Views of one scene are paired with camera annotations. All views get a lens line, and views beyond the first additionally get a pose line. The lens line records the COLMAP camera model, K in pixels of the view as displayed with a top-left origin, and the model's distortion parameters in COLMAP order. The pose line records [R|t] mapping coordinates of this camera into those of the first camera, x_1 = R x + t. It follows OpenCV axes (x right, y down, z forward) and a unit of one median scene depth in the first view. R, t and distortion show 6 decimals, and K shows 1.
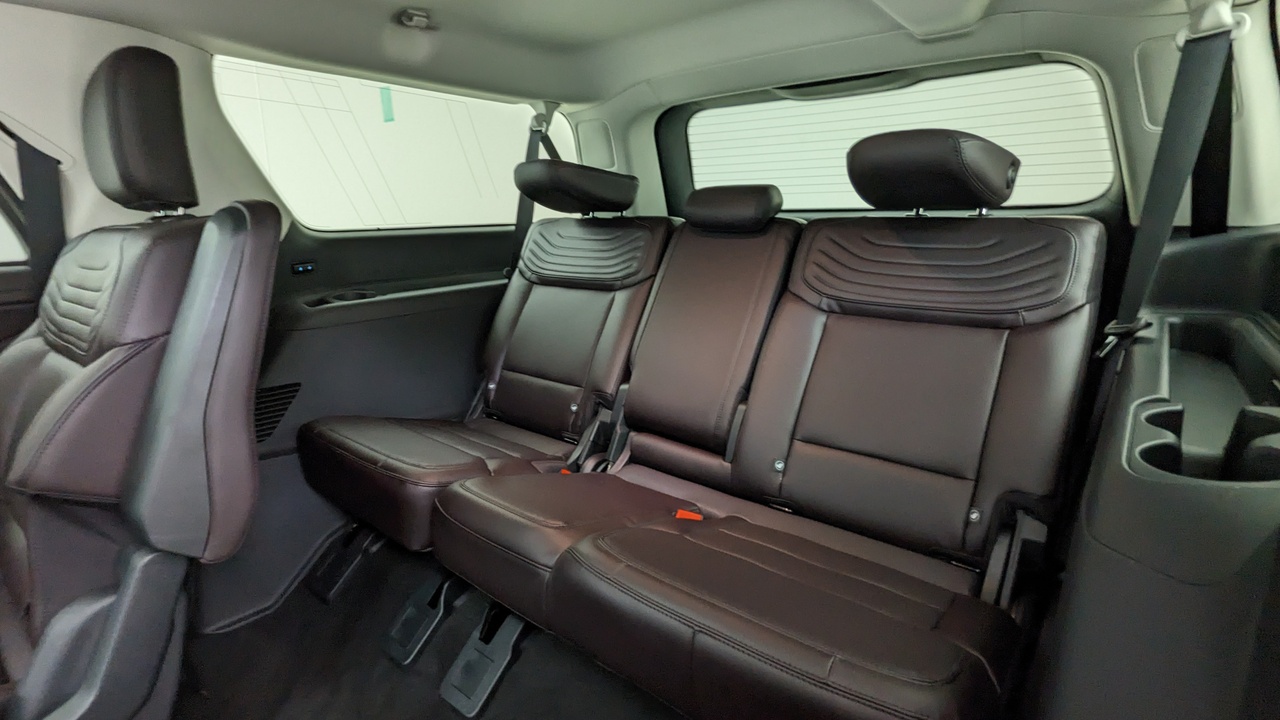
lens RADIAL K [[616.3, 0, 636.9], [0, 616.3, 357.6], [0, 0, 1]] dist [0.001581, 0.000253]
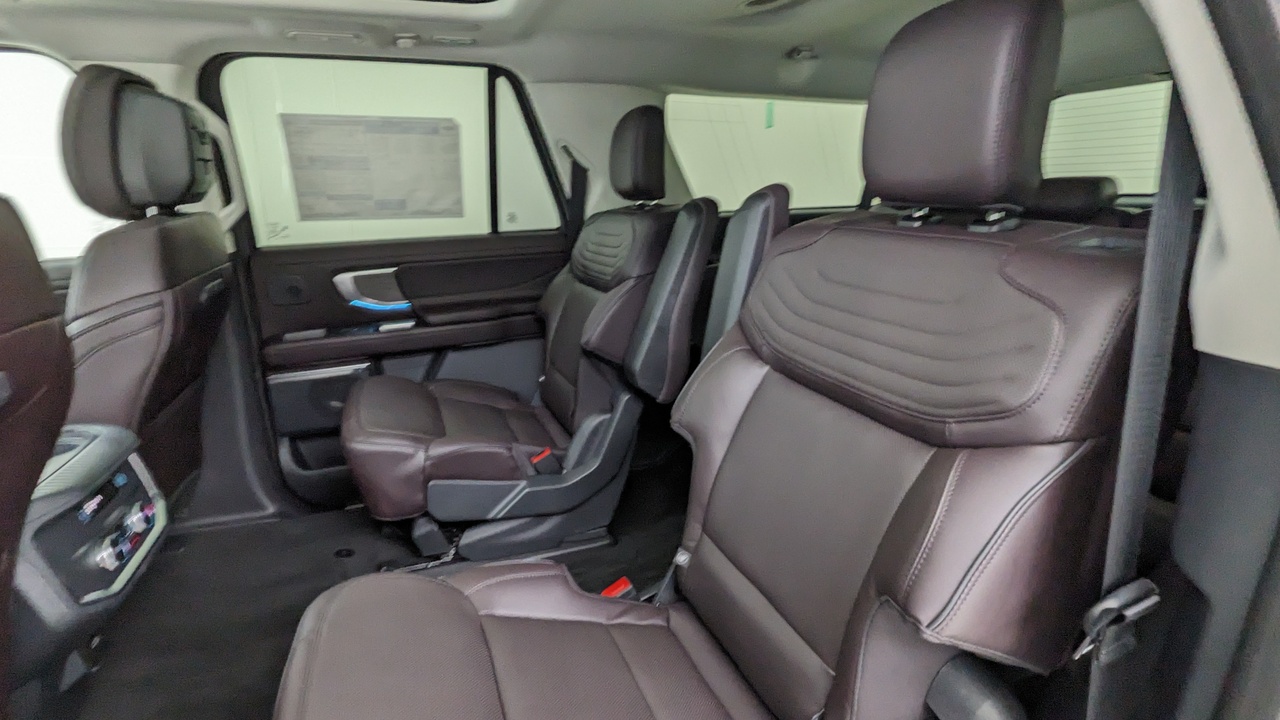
lens RADIAL K [[617.8, 0, 640.0], [0, 617.8, 360.0], [0, 0, 1]] dist [-0.000796, -0.000748]
pose [[0.870541, 0.128853, -0.474927, 0.066203], [-0.106151, 0.991559, 0.074446, 0.060577], [0.480511, -0.014394, 0.876871, -0.444301]]
